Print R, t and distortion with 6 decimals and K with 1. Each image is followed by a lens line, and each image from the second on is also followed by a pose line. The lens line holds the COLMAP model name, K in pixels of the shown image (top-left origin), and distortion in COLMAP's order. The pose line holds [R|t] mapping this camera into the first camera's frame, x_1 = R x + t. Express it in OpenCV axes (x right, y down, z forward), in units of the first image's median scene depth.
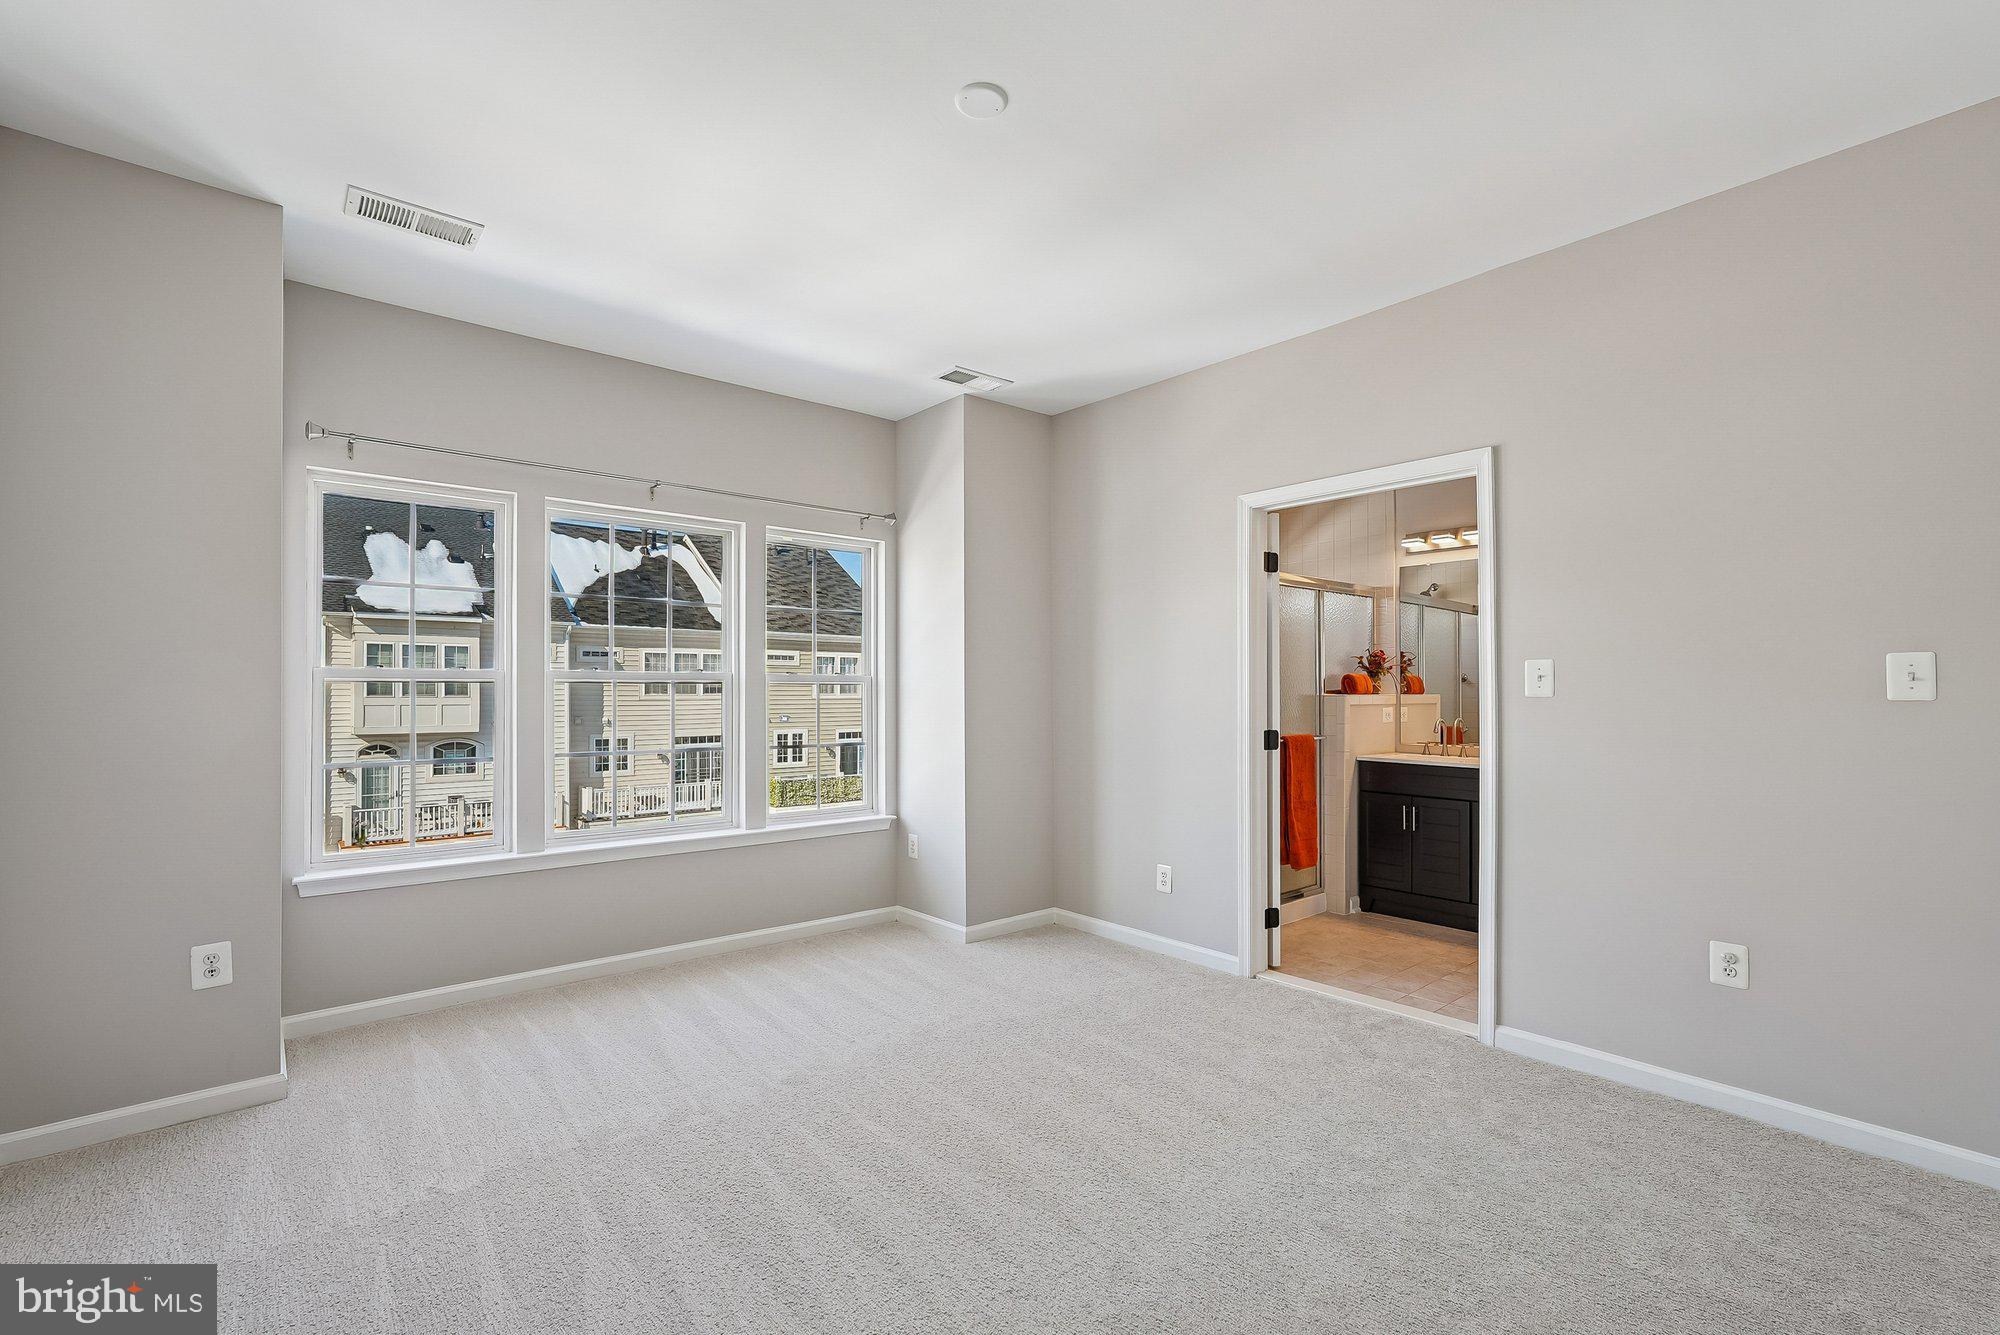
lens RADIAL K [[889.7, 0, 997.3], [0, 889.7, 675.6], [0, 0, 1]] dist [-0.015405, 0.002046]
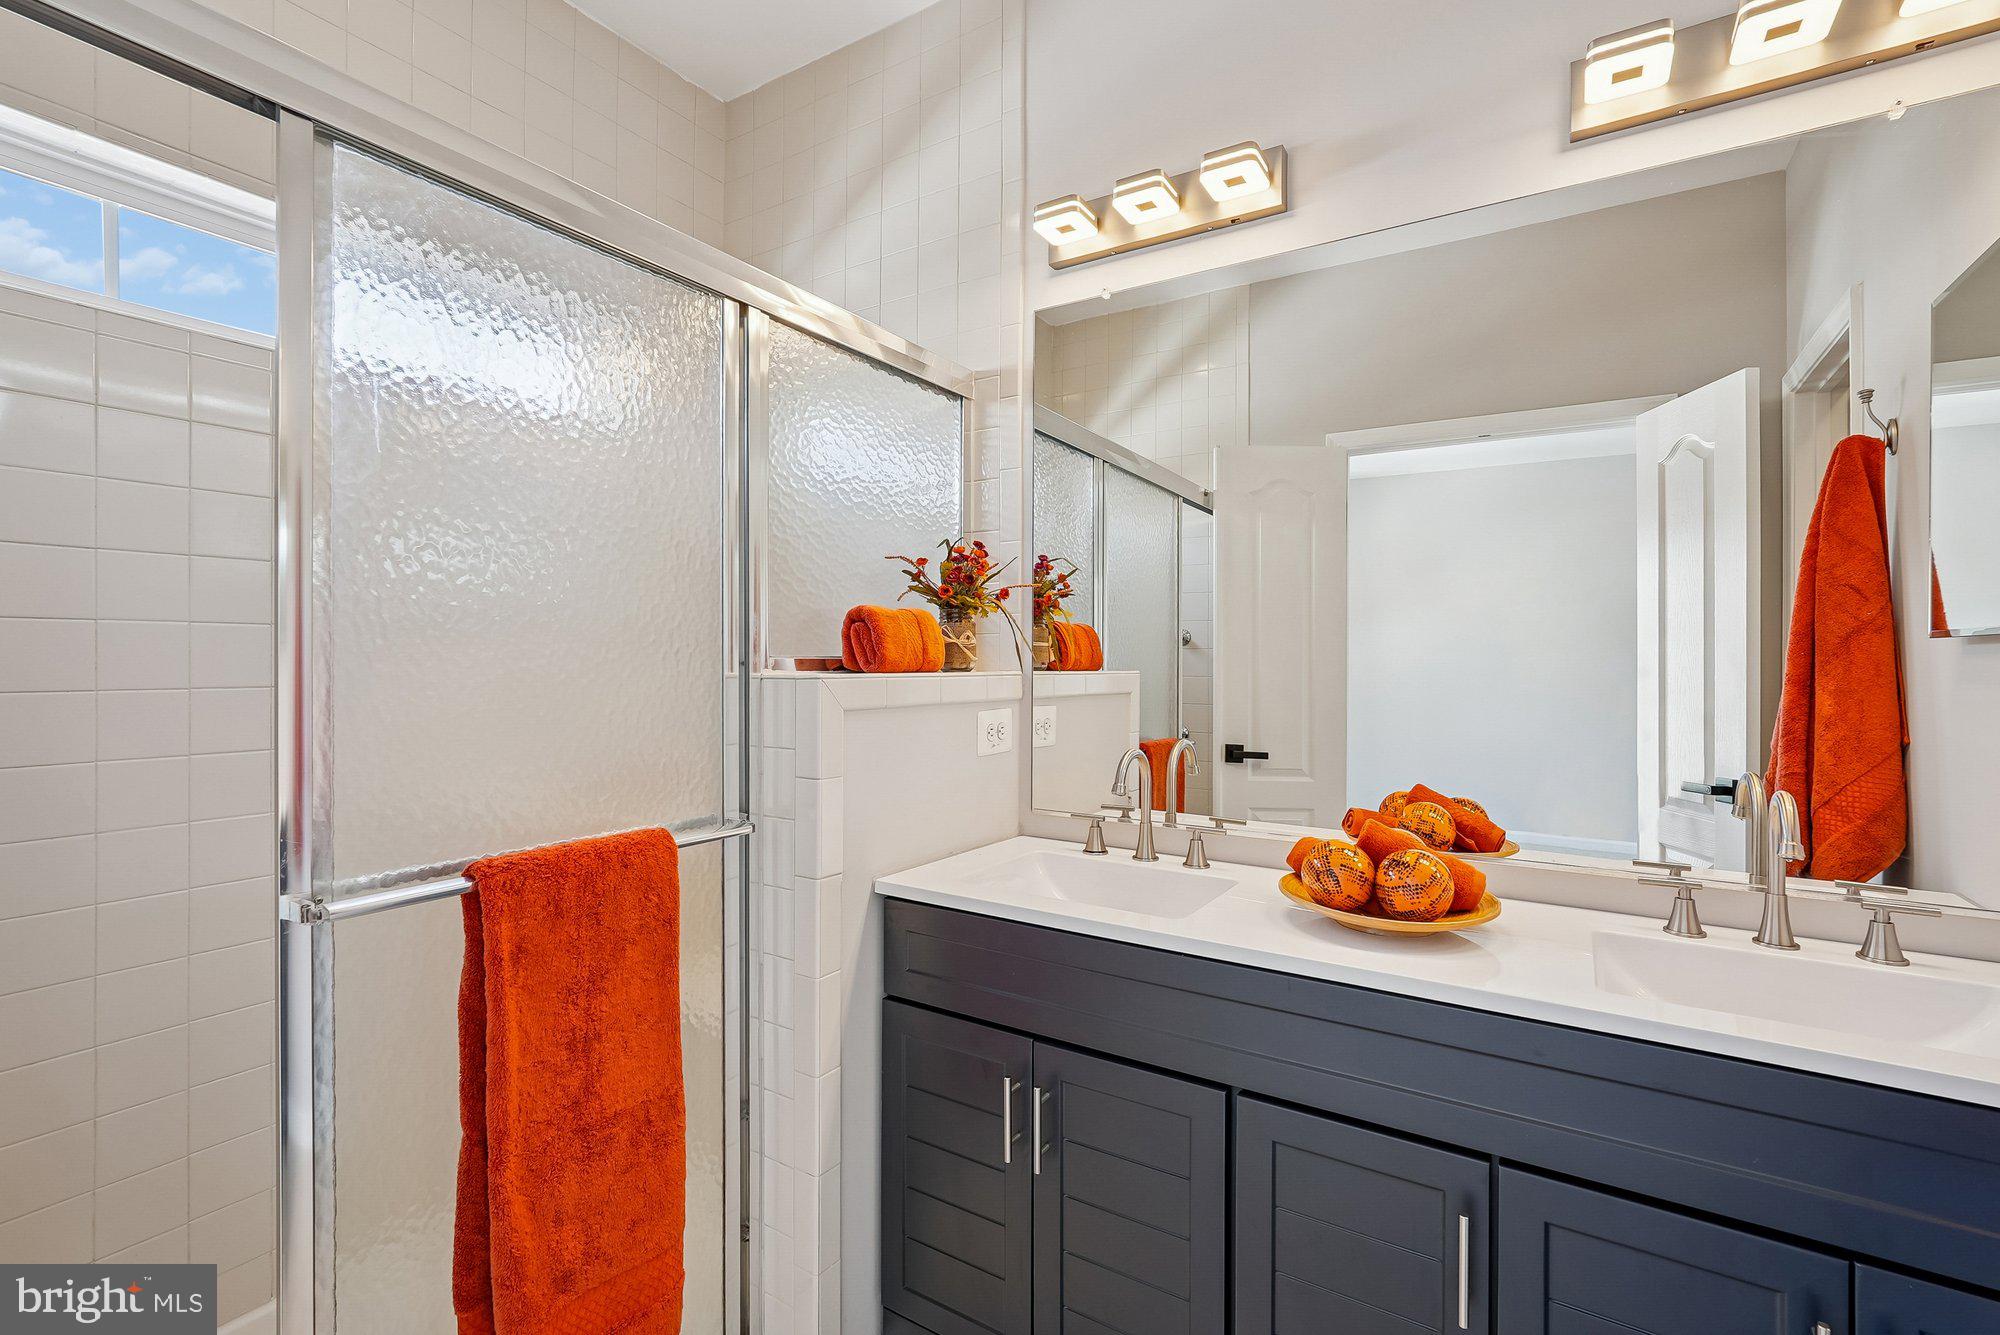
lens RADIAL K [[889.7, 0, 1000.8], [0, 889.7, 663.7], [0, 0, 1]] dist [-0.015405, 0.002046]
pose [[0.956973, 0.000536, 0.290177, 0.341148], [-0.004574, 0.999902, 0.013240, 0.013503], [-0.290142, -0.013998, 0.956881, 0.668064]]
